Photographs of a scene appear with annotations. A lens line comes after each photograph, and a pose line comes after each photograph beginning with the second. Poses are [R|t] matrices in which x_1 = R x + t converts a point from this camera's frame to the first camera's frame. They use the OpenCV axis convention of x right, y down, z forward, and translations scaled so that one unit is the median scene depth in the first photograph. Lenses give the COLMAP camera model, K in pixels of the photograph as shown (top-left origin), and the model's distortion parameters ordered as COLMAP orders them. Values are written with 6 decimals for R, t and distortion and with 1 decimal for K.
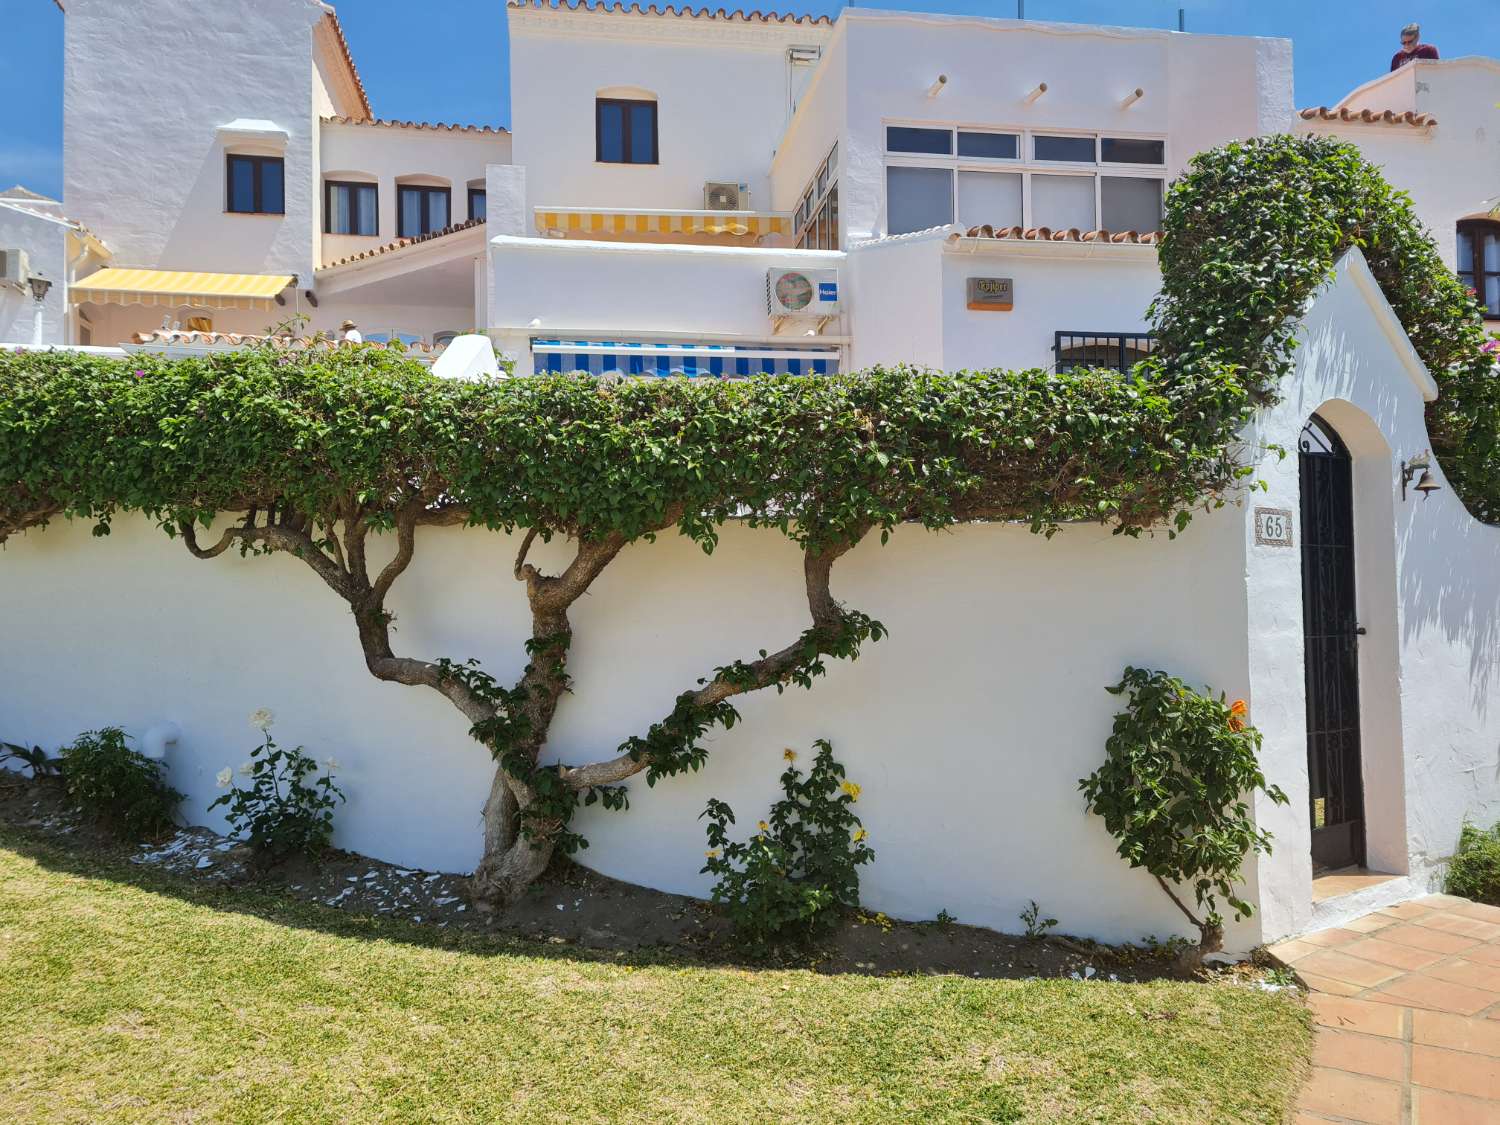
lens RADIAL K [[1126.3, 0, 756.2], [0, 1126.3, 569.0], [0, 0, 1]] dist [0.056018, 0.000065]
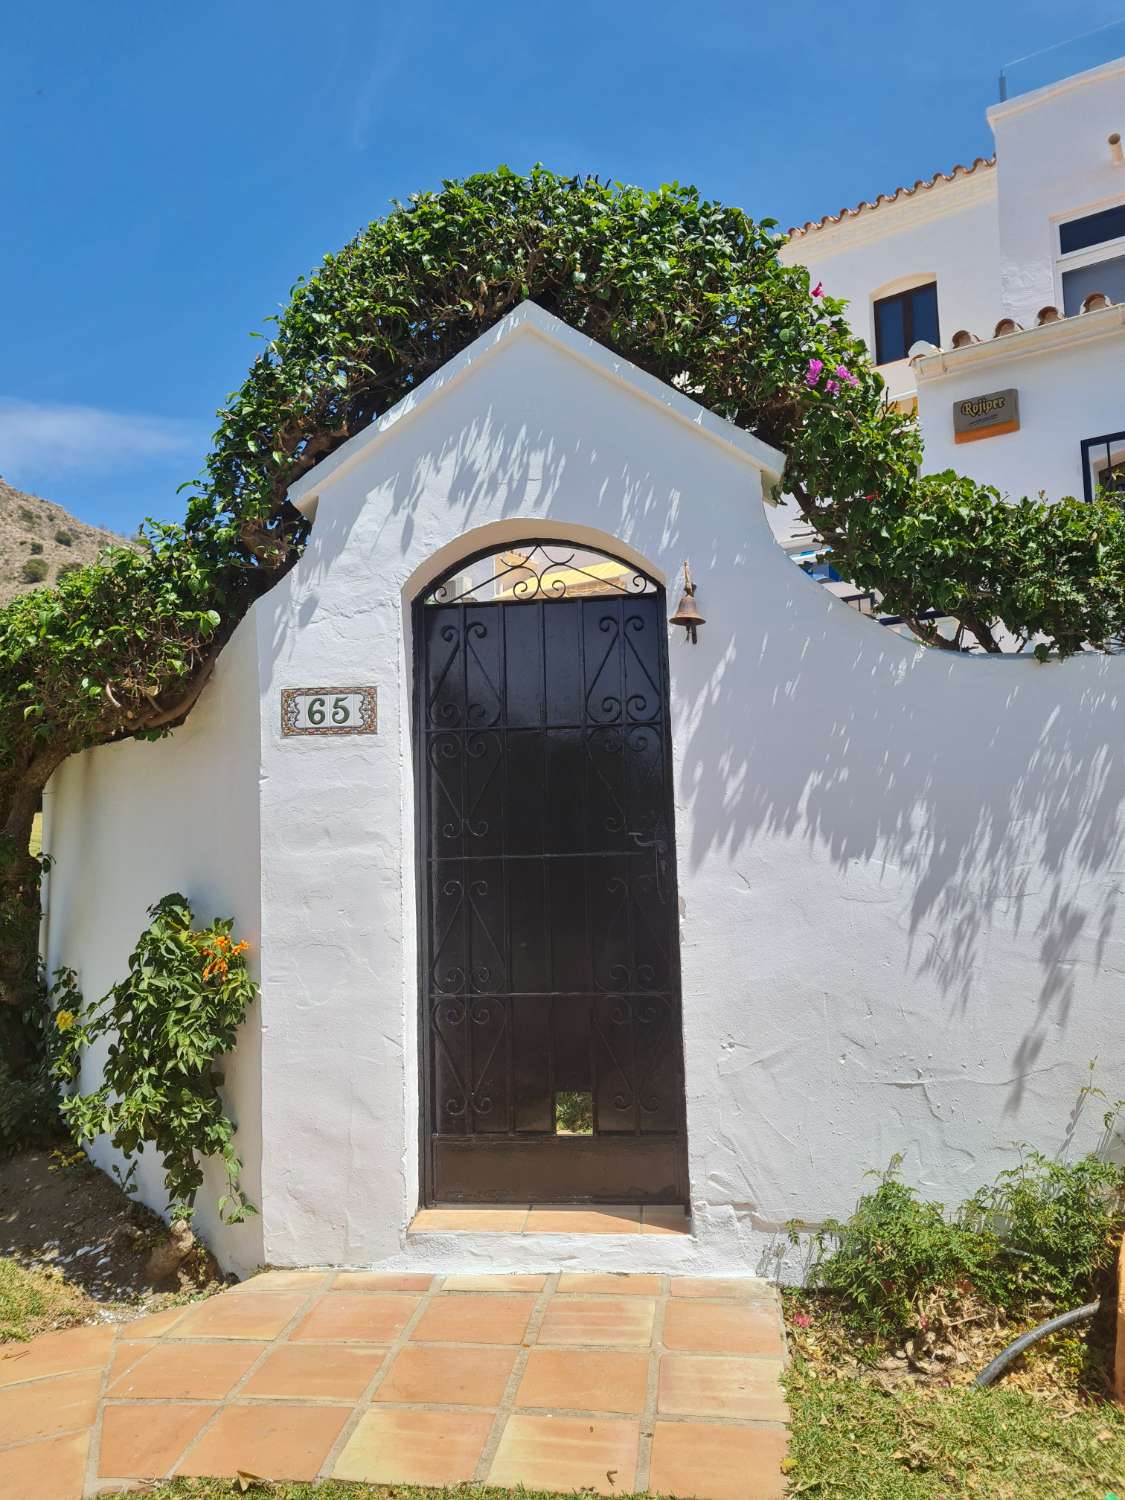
lens RADIAL K [[1126.3, 0, 566.2], [0, 1126.3, 747.6], [0, 0, 1]] dist [0.056018, 0.000065]
pose [[0.739728, -0.077774, -0.668396, 0.915328], [0.039800, 0.996616, -0.071918, 0.041116], [0.671728, 0.026598, 0.740321, 0.465200]]
